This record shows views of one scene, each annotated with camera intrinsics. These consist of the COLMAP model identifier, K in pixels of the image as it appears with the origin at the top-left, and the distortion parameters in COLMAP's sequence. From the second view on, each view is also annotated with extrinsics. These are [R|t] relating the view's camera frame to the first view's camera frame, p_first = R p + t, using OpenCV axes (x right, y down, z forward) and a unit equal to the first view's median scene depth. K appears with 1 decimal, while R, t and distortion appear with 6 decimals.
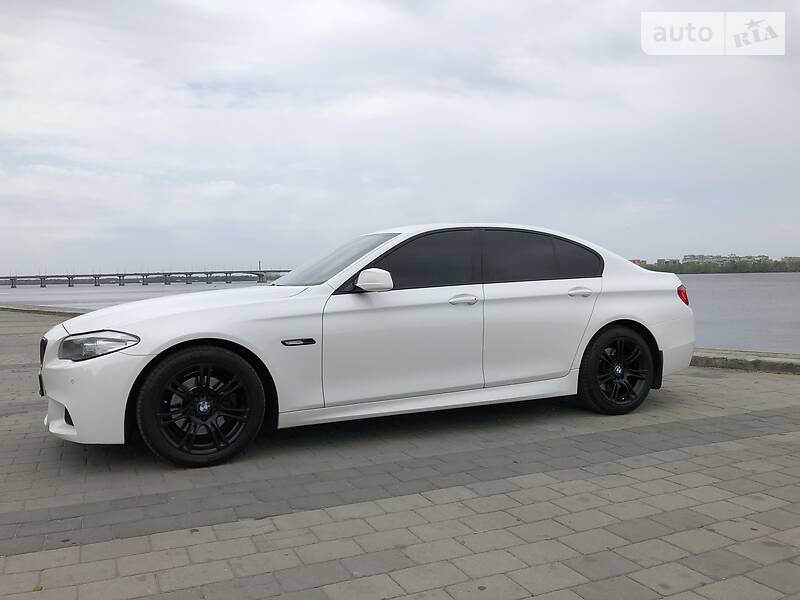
lens RADIAL K [[650.4, 0, 404.1], [0, 650.4, 294.0], [0, 0, 1]] dist [0.034414, -0.023630]
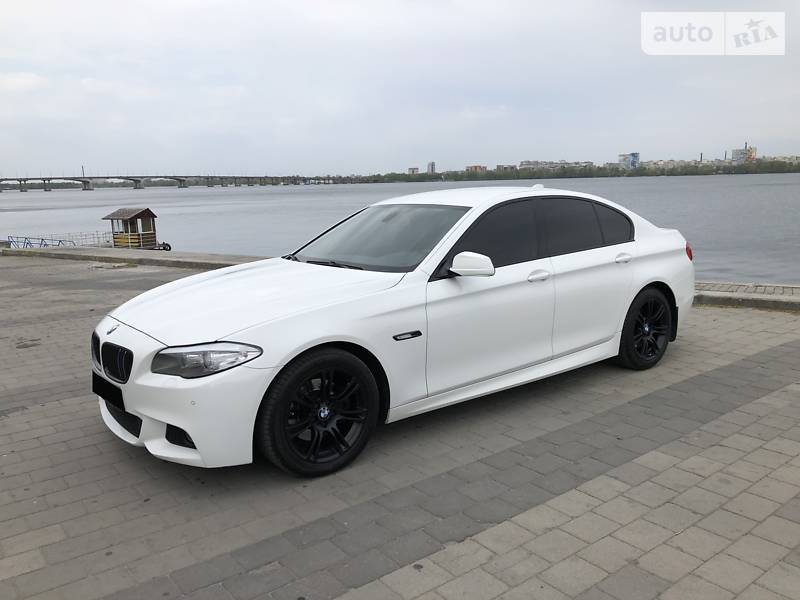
lens RADIAL K [[650.4, 0, 403.5], [0, 650.4, 297.1], [0, 0, 1]] dist [0.034414, -0.023630]
pose [[0.973789, -0.043761, 0.223203, -0.385096], [0.010605, 0.988985, 0.147633, -0.125278], [-0.227205, -0.141396, 0.963527, 0.092029]]
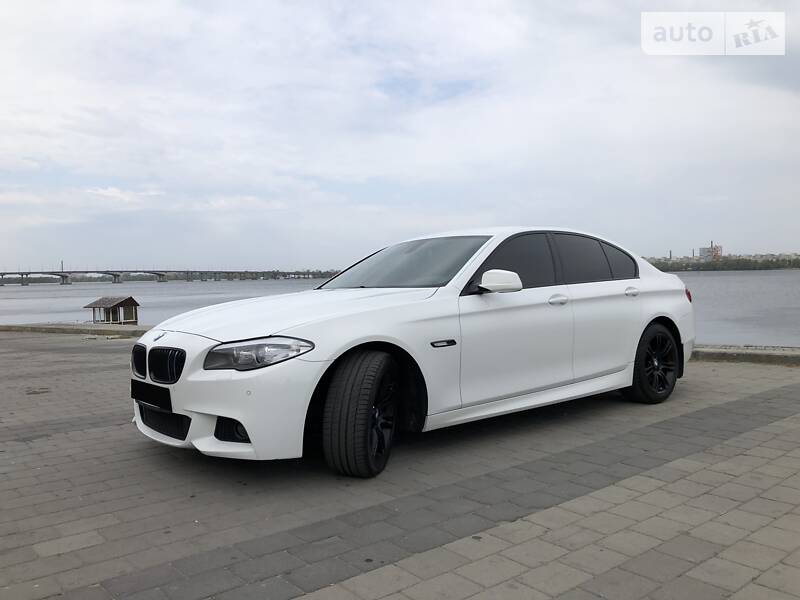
lens RADIAL K [[650.4, 0, 401.0], [0, 650.4, 303.3], [0, 0, 1]] dist [0.034414, -0.023630]
pose [[0.966864, -0.012145, 0.255005, -0.483115], [0.008848, 0.999862, 0.014070, -0.004627], [-0.255140, -0.011348, 0.966837, 0.058013]]
